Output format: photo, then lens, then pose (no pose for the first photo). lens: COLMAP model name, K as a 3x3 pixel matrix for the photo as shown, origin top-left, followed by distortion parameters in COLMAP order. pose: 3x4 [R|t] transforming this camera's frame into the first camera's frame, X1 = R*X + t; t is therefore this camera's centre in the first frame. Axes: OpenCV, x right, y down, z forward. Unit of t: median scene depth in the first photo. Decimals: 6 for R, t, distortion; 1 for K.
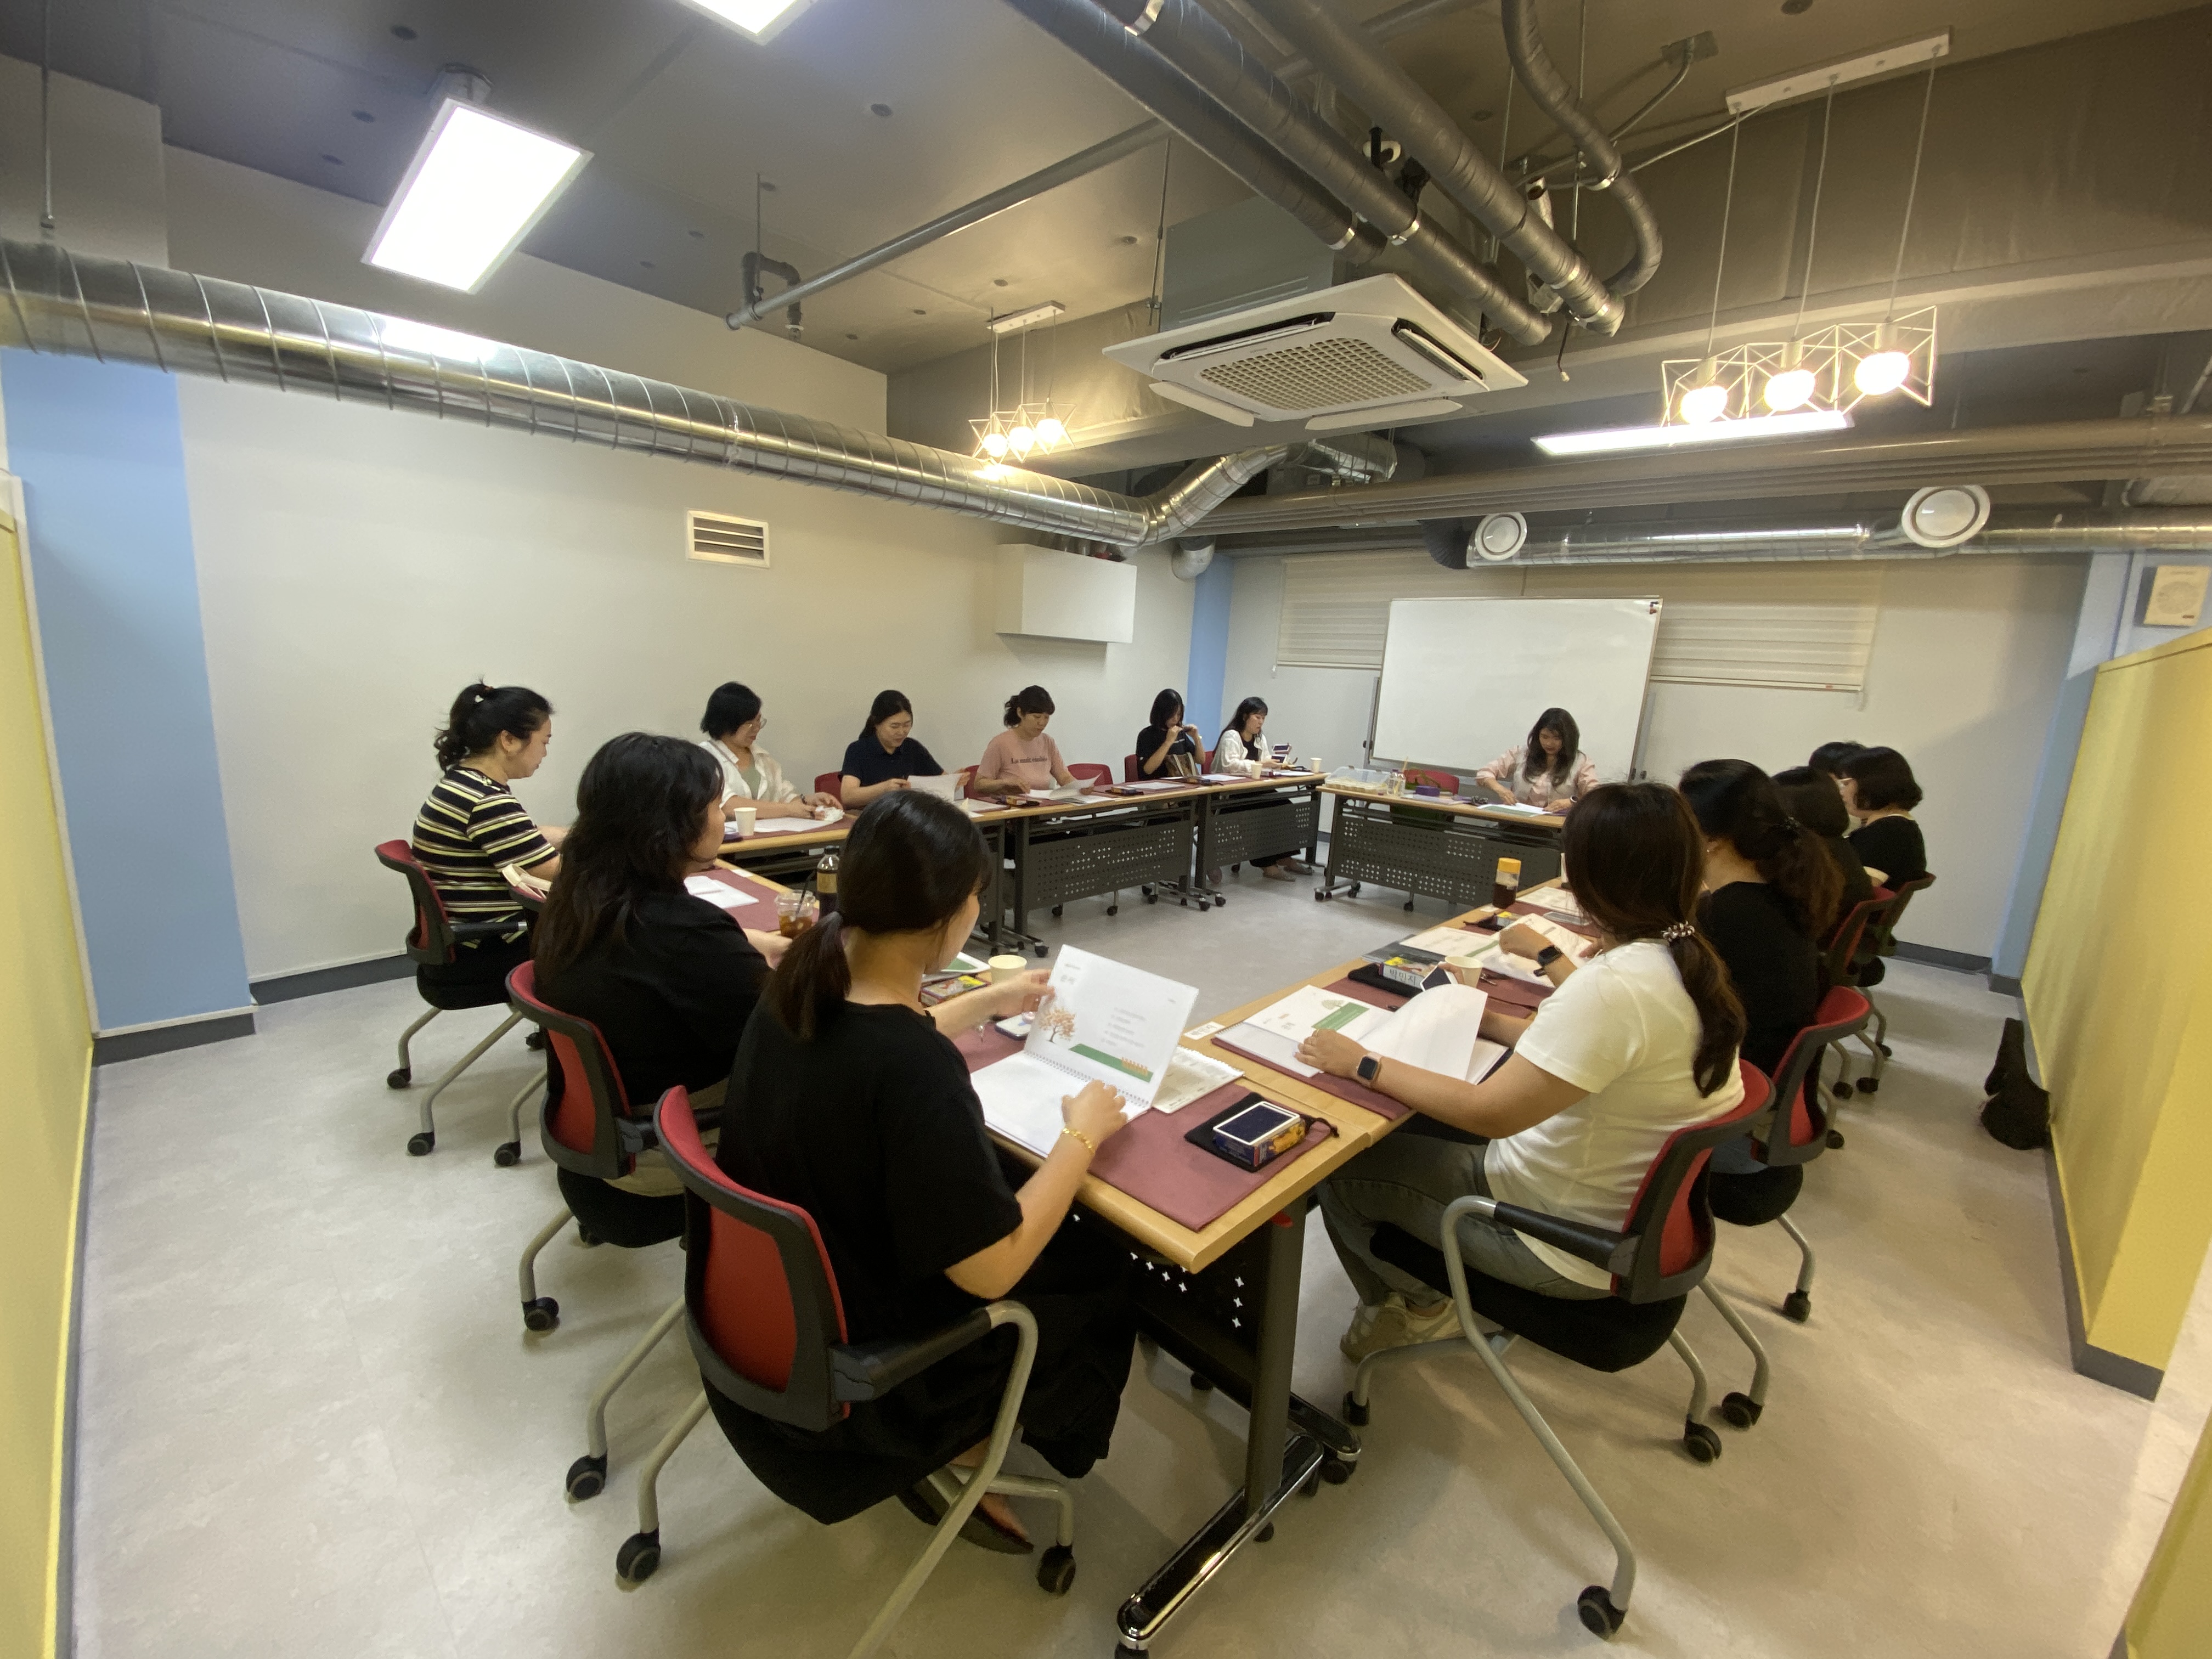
lens RADIAL K [[914.1, 0, 1100.2], [0, 914.1, 844.7], [0, 0, 1]] dist [-0.017081, -0.008660]
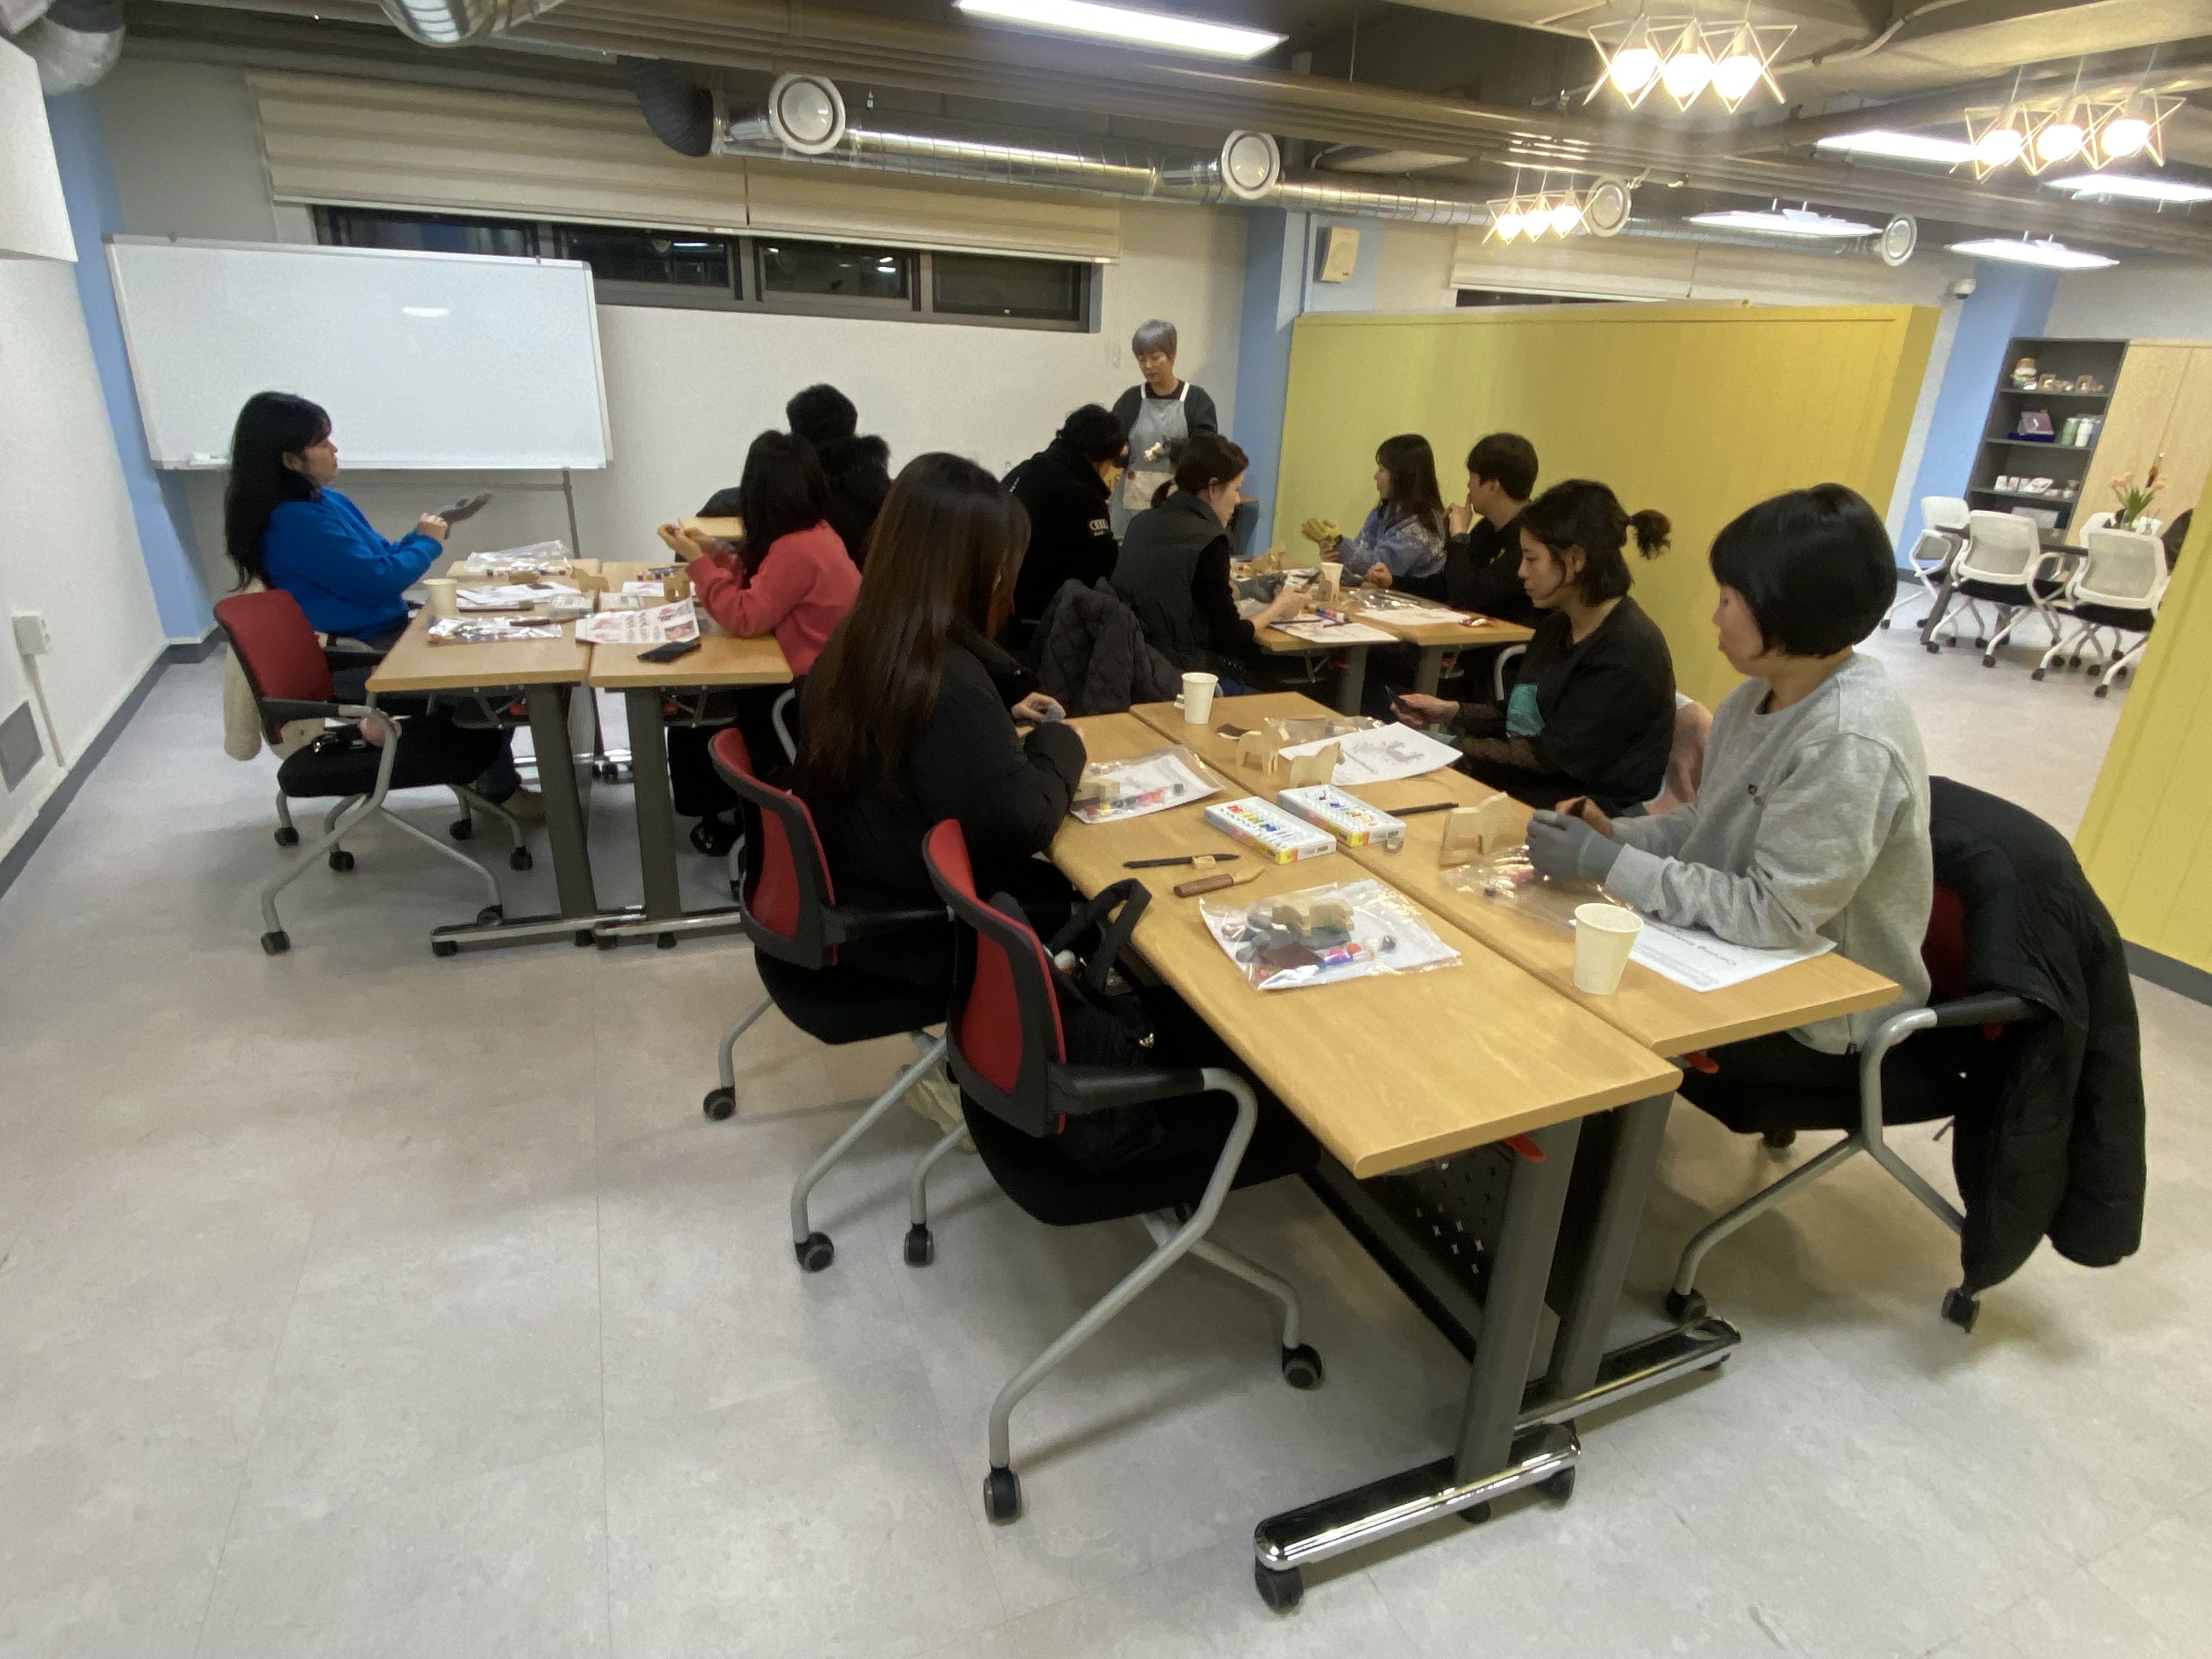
lens RADIAL K [[1210.8, 0, 1094.4], [0, 1210.8, 841.9], [0, 0, 1]] dist [-0.014947, -0.007720]
pose [[0.402866, -0.366838, 0.838528, -0.590724], [0.153947, 0.930271, 0.333011, -0.147487], [-0.902219, -0.005070, 0.431249, 0.612828]]
